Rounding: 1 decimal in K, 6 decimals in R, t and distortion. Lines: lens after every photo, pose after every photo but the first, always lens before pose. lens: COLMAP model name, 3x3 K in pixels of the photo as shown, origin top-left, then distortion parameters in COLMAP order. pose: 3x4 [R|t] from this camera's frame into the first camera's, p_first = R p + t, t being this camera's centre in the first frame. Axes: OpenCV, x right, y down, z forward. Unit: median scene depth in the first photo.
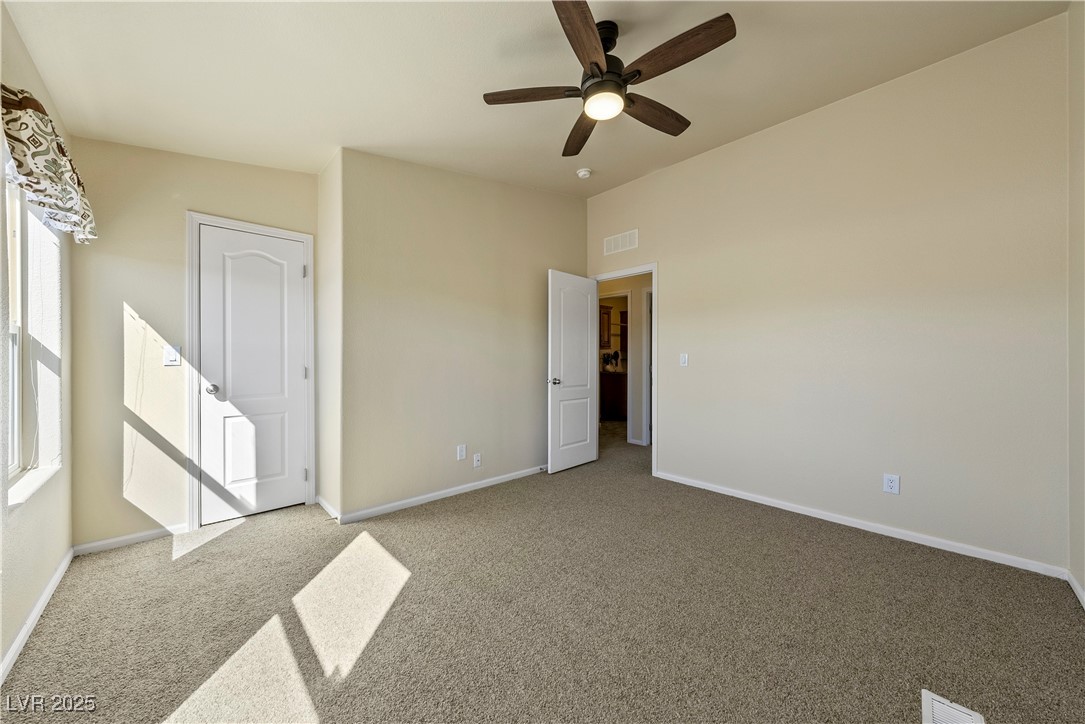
lens RADIAL K [[364.7, 0, 545.5], [0, 364.7, 356.8], [0, 0, 1]] dist [-0.000189, 0.000008]
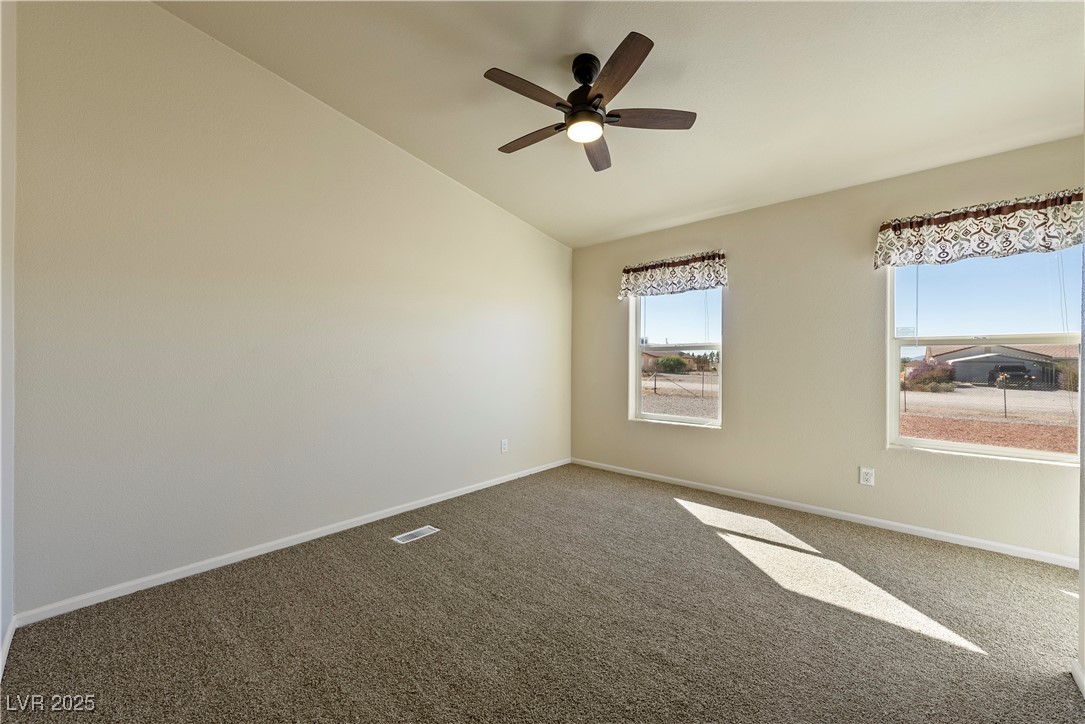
lens RADIAL K [[426.8, 0, 549.8], [0, 426.8, 355.9], [0, 0, 1]] dist [-0.001364, -0.000113]
pose [[-0.990522, -0.006143, -0.137217, 0.469576], [-0.007030, 0.999957, 0.005980, -0.021986], [0.137174, 0.006888, -0.990523, 2.393117]]
